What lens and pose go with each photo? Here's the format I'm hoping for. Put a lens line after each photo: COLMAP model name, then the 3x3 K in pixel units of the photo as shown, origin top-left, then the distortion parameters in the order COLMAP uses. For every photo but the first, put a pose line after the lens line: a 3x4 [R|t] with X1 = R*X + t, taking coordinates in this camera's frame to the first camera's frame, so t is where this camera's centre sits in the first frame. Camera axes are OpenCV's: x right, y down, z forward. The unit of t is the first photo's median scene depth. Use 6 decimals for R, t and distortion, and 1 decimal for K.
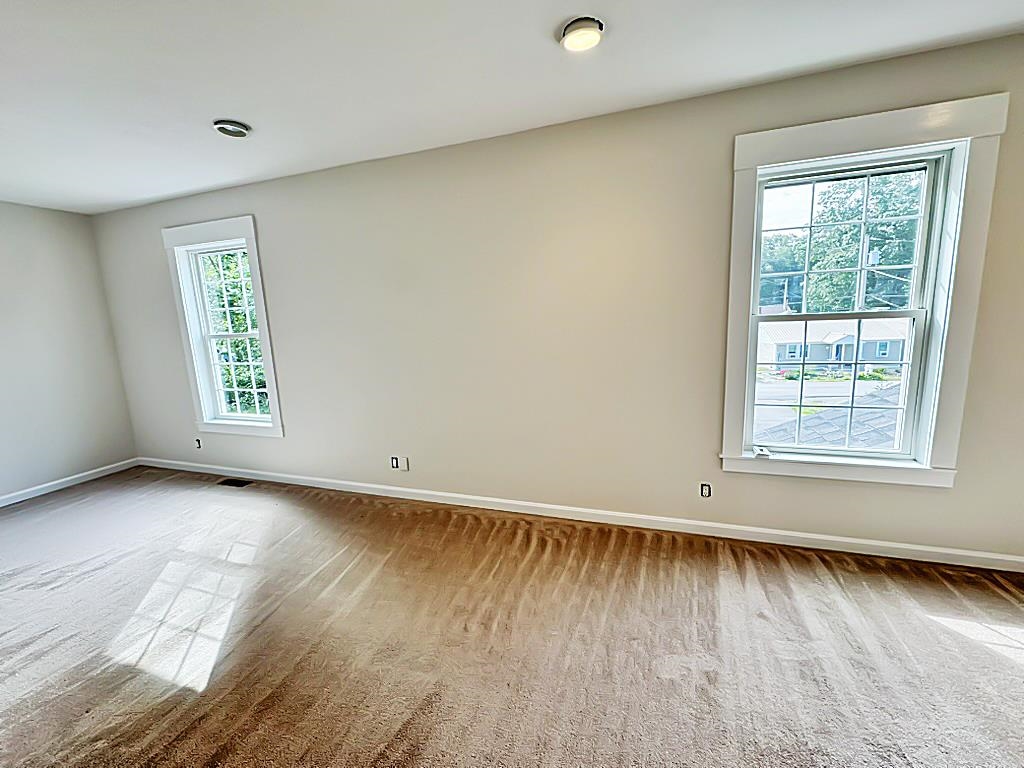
lens RADIAL K [[408.5, 0, 512.7], [0, 408.5, 382.9], [0, 0, 1]] dist [0.001616, -0.000602]
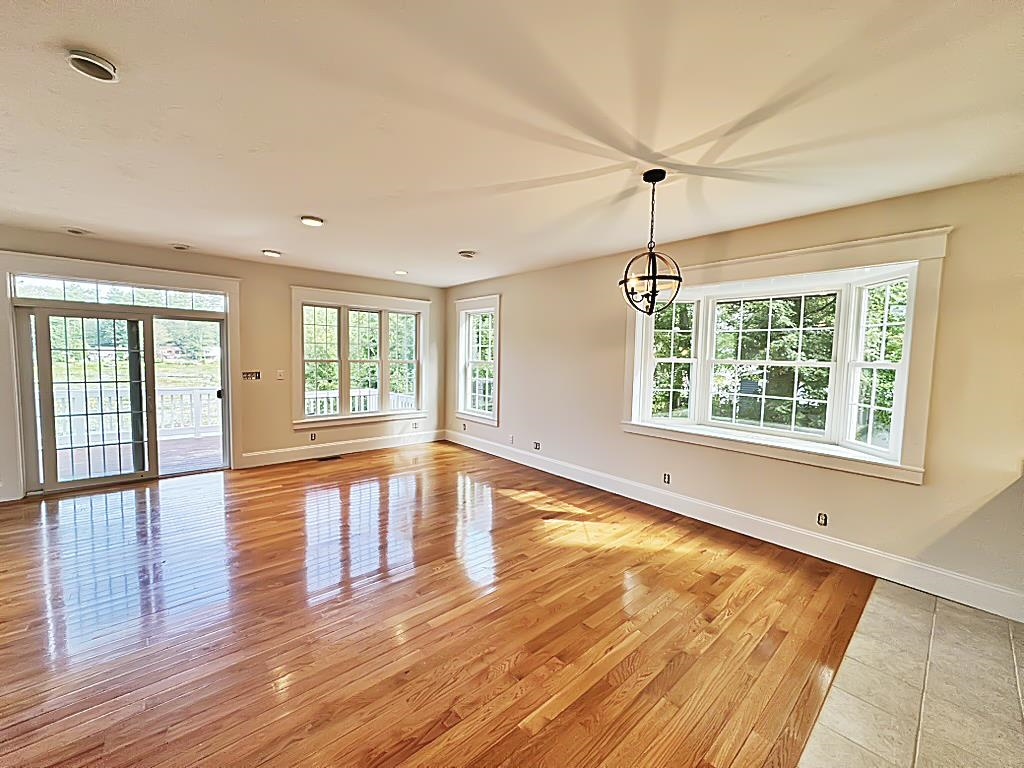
lens RADIAL K [[408.5, 0, 514.8], [0, 408.5, 382.7], [0, 0, 1]] dist [0.001616, -0.000602]
pose [[0.868791, 0.087187, -0.487442, 0.276634], [-0.131105, 0.989749, -0.056643, 0.046820], [0.477507, 0.113117, 0.871316, -0.406663]]
